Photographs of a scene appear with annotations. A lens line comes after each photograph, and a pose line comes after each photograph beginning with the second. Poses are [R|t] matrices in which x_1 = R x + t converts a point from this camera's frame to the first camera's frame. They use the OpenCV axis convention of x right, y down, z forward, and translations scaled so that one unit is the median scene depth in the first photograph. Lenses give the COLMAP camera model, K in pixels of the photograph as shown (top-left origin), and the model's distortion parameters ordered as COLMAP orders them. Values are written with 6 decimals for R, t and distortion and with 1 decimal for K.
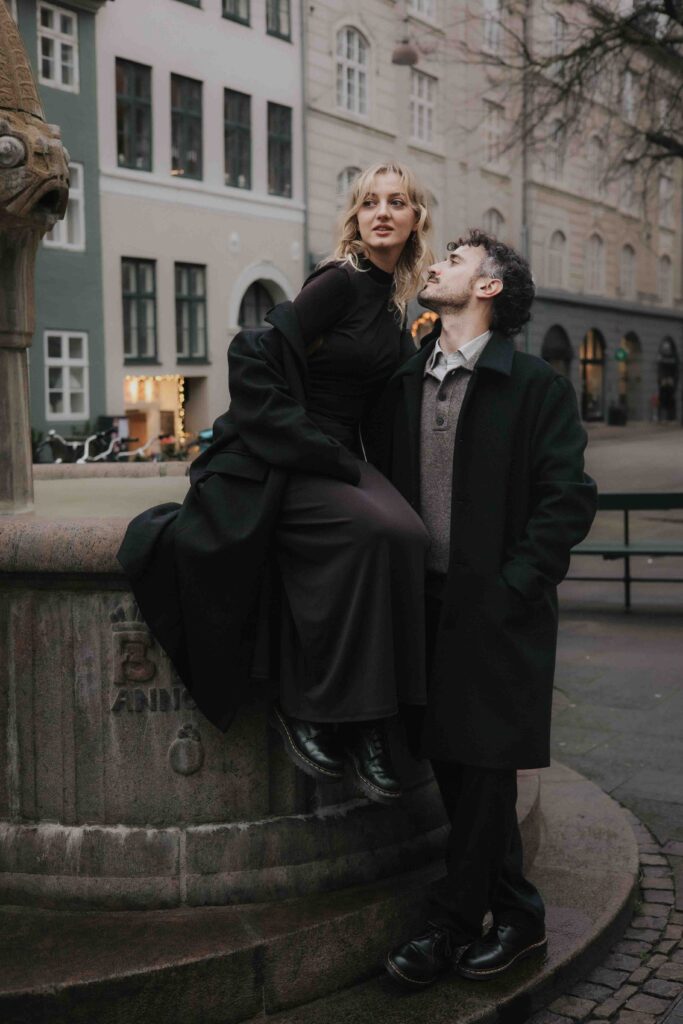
lens RADIAL K [[1367.4, 0, 238.3], [0, 1367.4, 512.1], [0, 0, 1]] dist [0.011291, 0.011423]
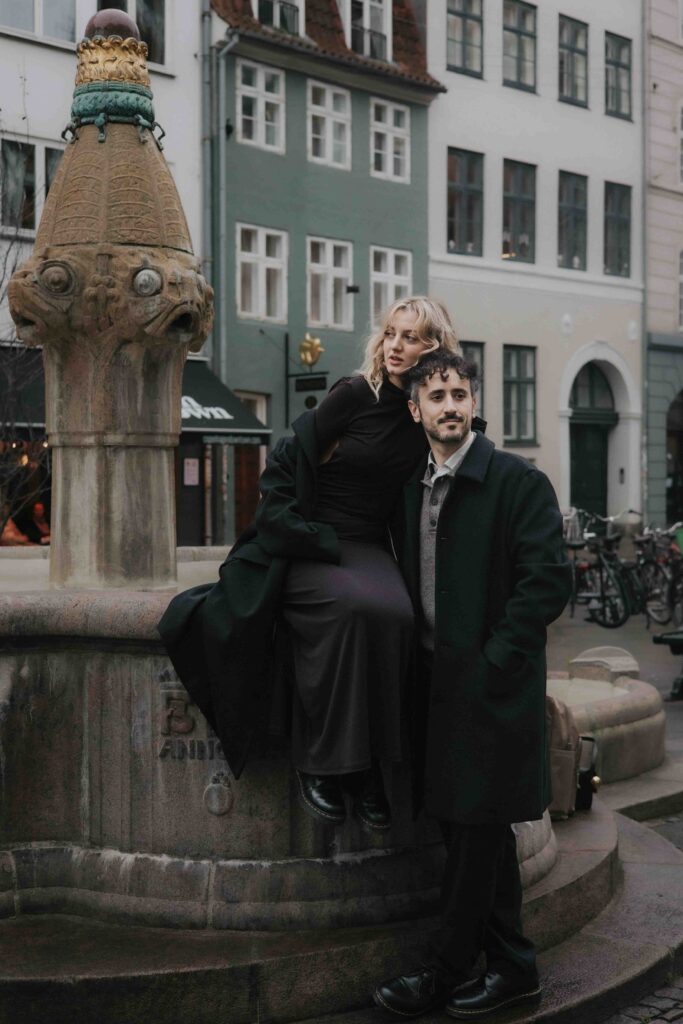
lens RADIAL K [[1367.4, 0, 238.3], [0, 1367.4, 512.1], [0, 0, 1]] dist [0.011291, 0.011423]
pose [[0.968740, 0.013752, -0.247696, 0.262439], [-0.028189, 0.998098, -0.054833, -0.003648], [0.246471, 0.060102, 0.967285, -0.144109]]
